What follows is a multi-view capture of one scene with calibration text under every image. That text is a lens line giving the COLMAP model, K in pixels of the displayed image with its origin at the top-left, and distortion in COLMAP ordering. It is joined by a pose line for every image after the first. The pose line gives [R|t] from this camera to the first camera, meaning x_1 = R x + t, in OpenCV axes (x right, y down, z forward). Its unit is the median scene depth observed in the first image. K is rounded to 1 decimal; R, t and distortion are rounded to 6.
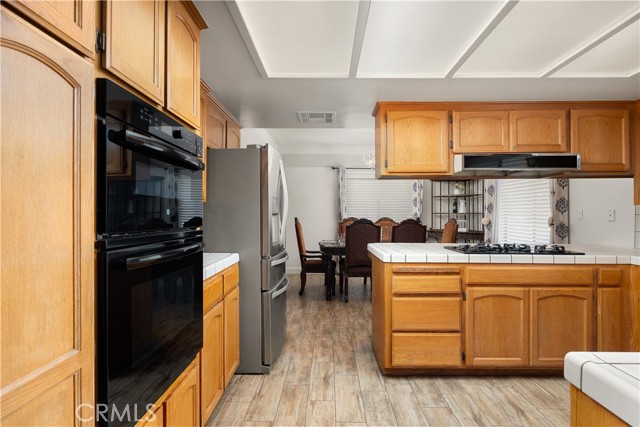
lens RADIAL K [[314.9, 0, 322.3], [0, 314.9, 215.1], [0, 0, 1]] dist [0.005378, -0.002530]
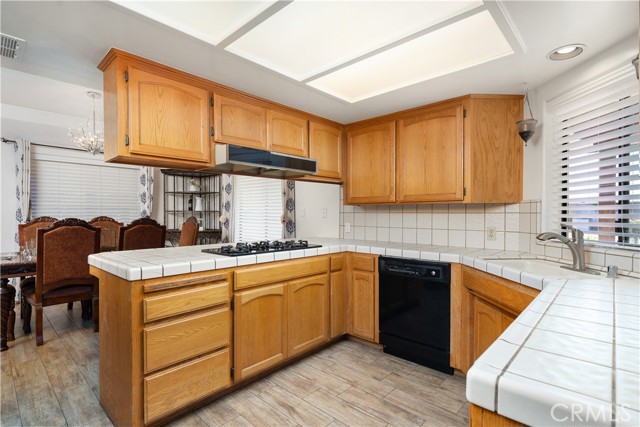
lens RADIAL K [[314.9, 0, 321.8], [0, 314.9, 215.1], [0, 0, 1]] dist [0.005378, -0.002530]
pose [[0.664884, -0.004987, 0.746930, -0.038239], [0.000959, 0.999983, 0.005822, 0.001106], [-0.746946, -0.003155, 0.664877, 0.199392]]
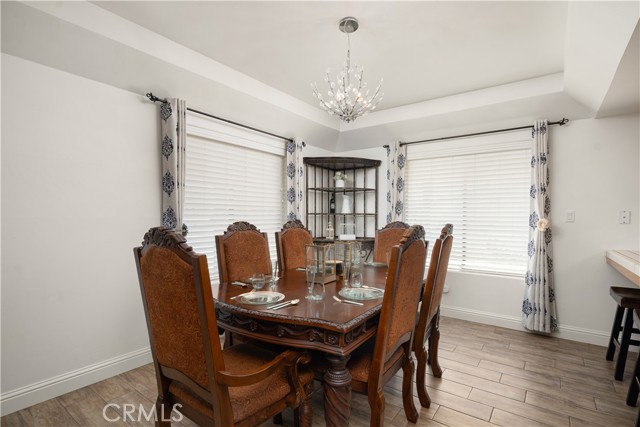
lens RADIAL K [[314.9, 0, 322.7], [0, 314.9, 217.0], [0, 0, 1]] dist [0.005378, -0.002530]
pose [[0.561448, -0.002022, 0.827509, -0.396119], [-0.002555, 0.999988, 0.004177, -0.004068], [-0.827508, -0.004460, 0.561436, 1.375187]]
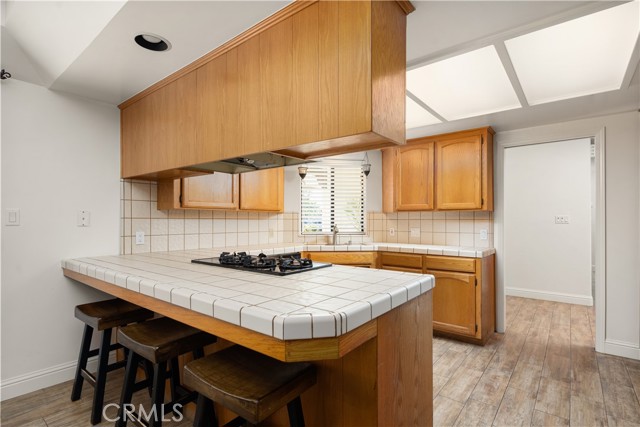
lens RADIAL K [[314.9, 0, 321.9], [0, 314.9, 217.1], [0, 0, 1]] dist [0.005378, -0.002530]
pose [[-0.800907, -0.000439, 0.598789, -0.016519], [-0.001293, 0.999999, -0.000995, -0.005716], [-0.598788, -0.001571, -0.800906, 1.450130]]
